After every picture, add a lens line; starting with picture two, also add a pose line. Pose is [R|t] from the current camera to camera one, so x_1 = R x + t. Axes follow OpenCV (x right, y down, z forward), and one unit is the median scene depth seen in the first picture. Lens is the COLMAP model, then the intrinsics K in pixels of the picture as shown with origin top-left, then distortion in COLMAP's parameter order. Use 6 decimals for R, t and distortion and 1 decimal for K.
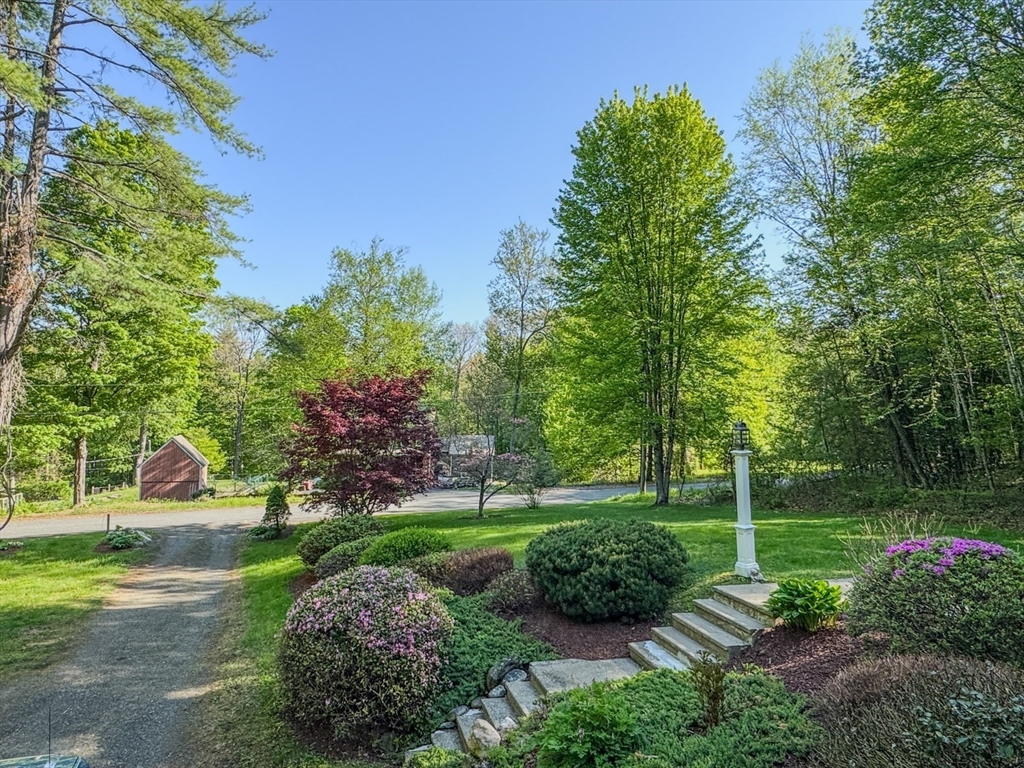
lens RADIAL K [[631.2, 0, 511.0], [0, 631.2, 384.6], [0, 0, 1]] dist [0.000229, 0.004009]
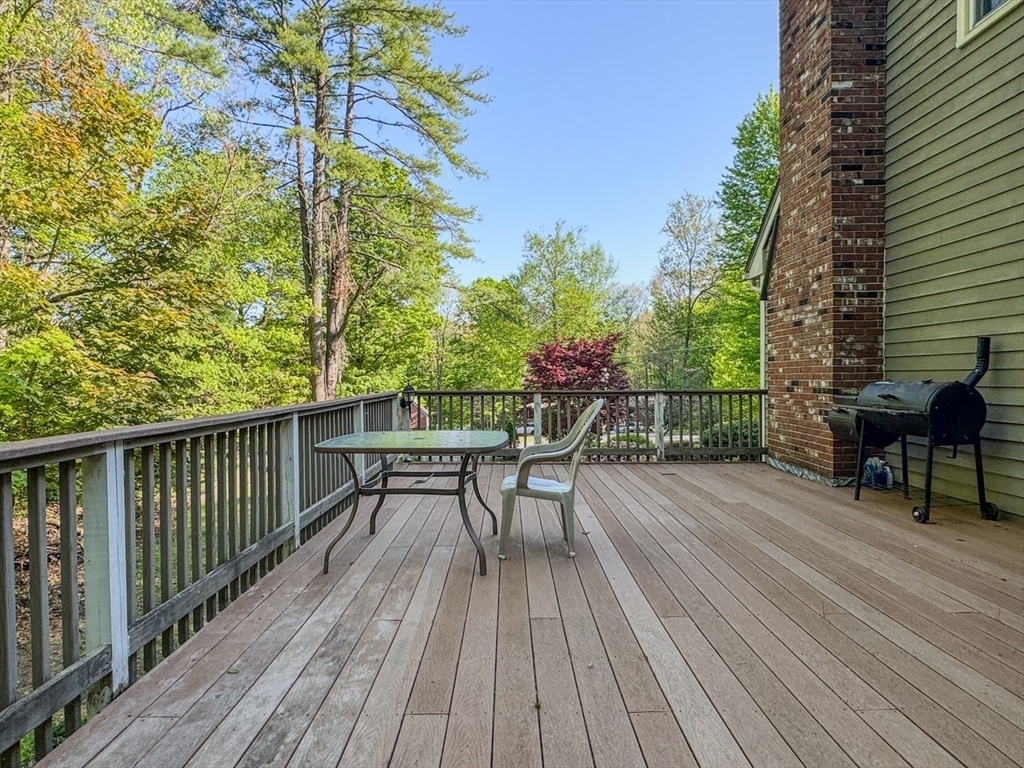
lens RADIAL K [[631.2, 0, 512.9], [0, 631.2, 391.4], [0, 0, 1]] dist [0.000229, 0.004009]
pose [[0.966601, -0.020664, -0.255450, -0.006385], [0.039282, 0.996912, 0.067996, 0.000222], [0.253256, -0.075760, 0.964428, -0.198034]]
